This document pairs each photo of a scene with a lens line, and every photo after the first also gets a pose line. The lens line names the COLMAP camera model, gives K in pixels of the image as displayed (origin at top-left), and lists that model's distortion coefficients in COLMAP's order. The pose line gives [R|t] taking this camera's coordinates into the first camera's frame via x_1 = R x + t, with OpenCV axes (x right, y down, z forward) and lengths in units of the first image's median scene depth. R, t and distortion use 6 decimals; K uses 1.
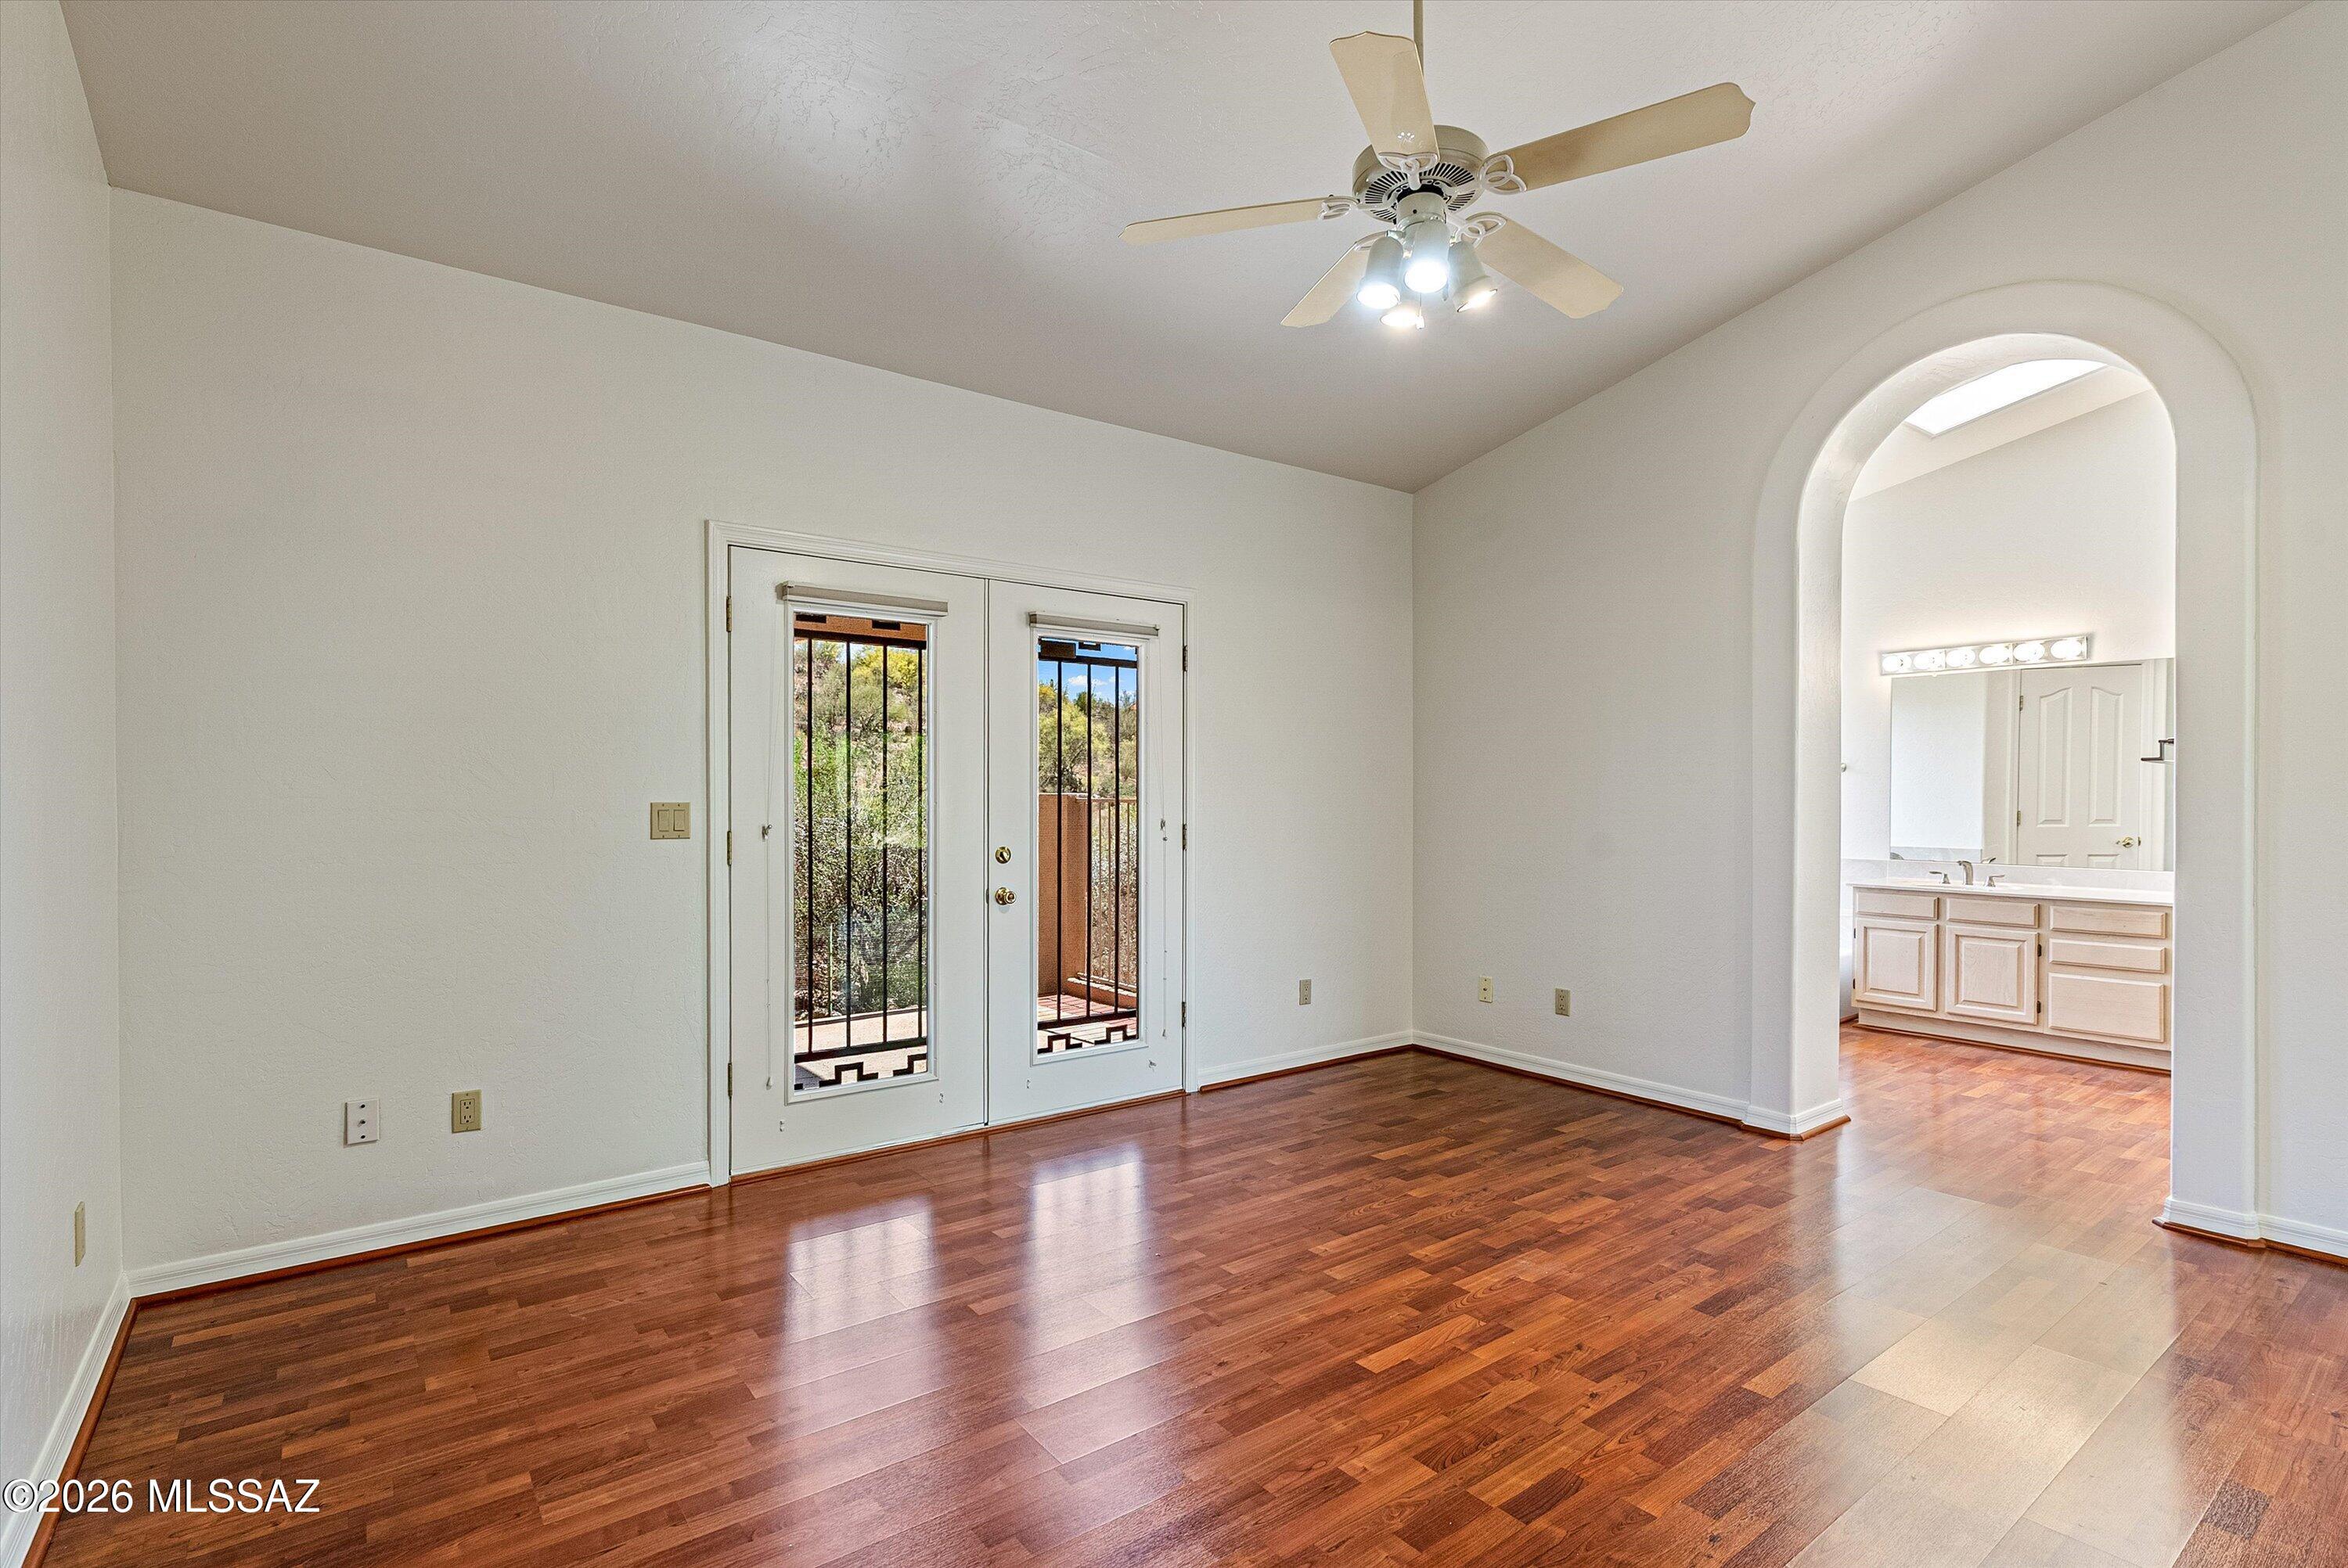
lens RADIAL K [[1147.7, 0, 1170.9], [0, 1147.7, 802.1], [0, 0, 1]] dist [-0.008248, 0.000339]
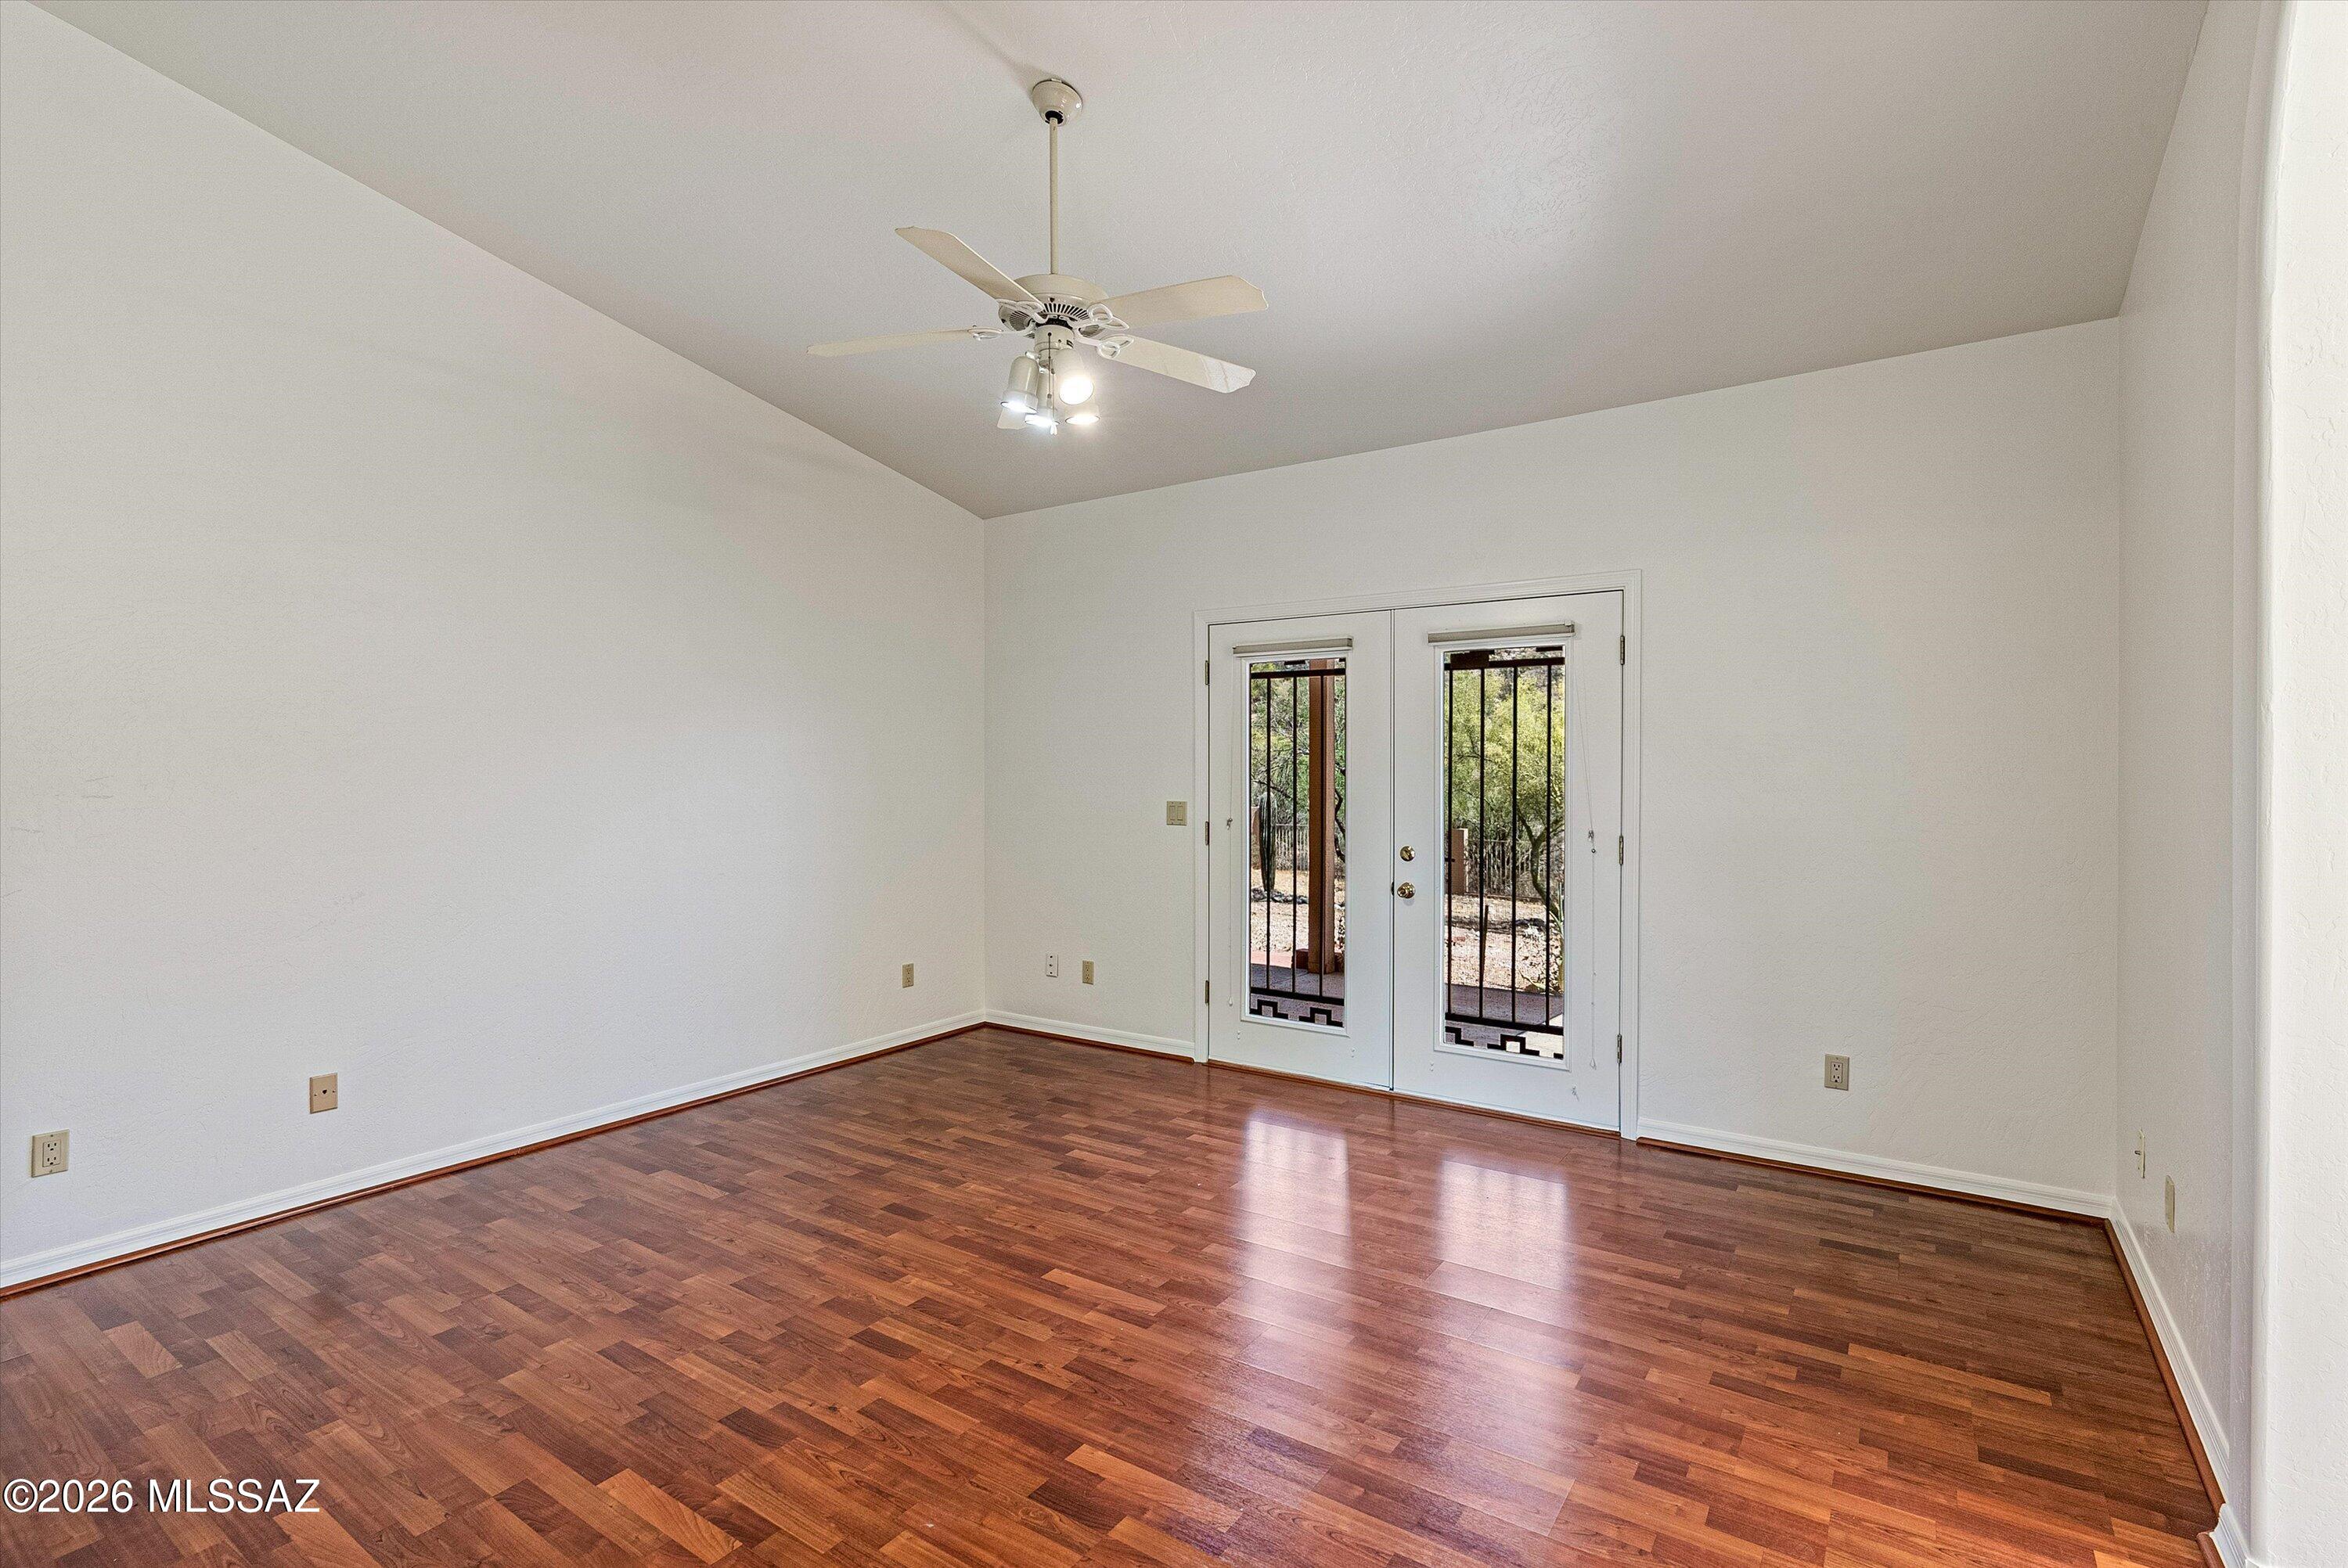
lens RADIAL K [[1127.4, 0, 1177.6], [0, 1127.4, 786.5], [0, 0, 1]] dist [-0.010615, 0.005561]
pose [[0.294056, 0.015178, -0.955668, 1.224425], [-0.002396, 0.999882, 0.015143, -0.051640], [0.955785, -0.002163, 0.294058, 0.685631]]
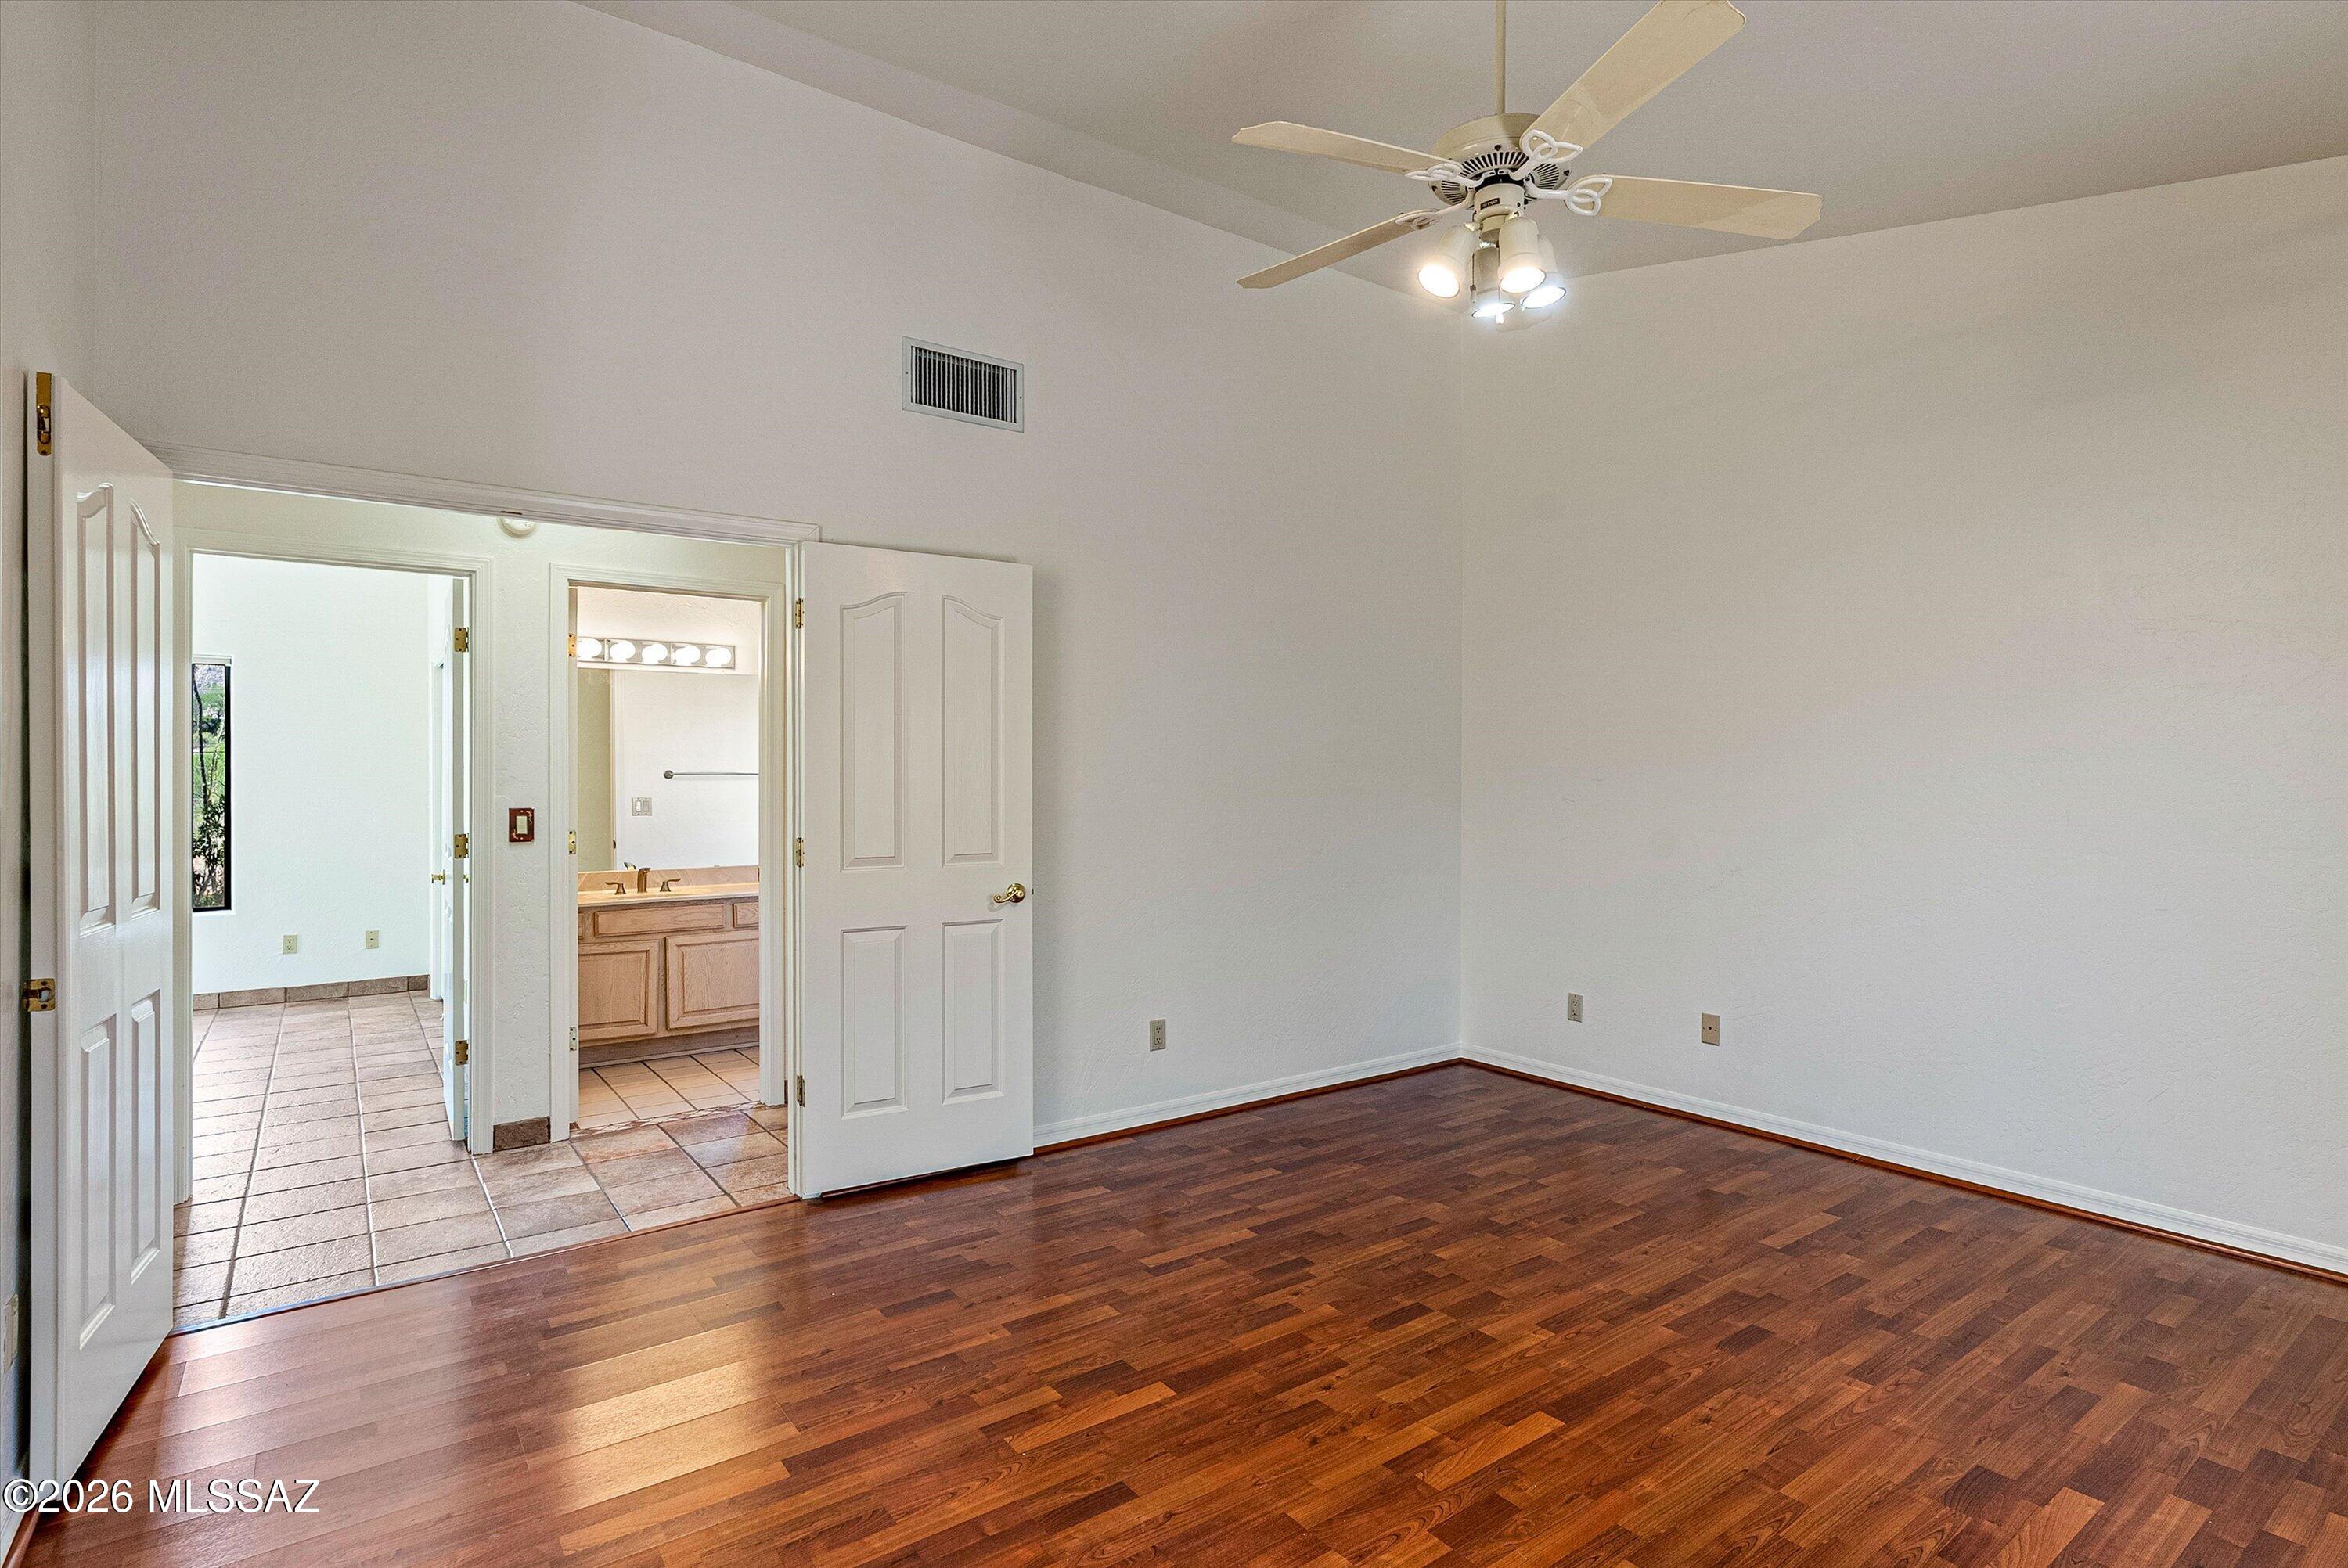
lens RADIAL K [[1127.4, 0, 1177.6], [0, 1127.4, 786.5], [0, 0, 1]] dist [-0.010615, 0.005561]
pose [[-0.999214, -0.000310, 0.039636, 0.394577], [0.000222, 0.999910, 0.013430, -0.039998], [-0.039637, 0.013428, -0.999124, 1.720055]]
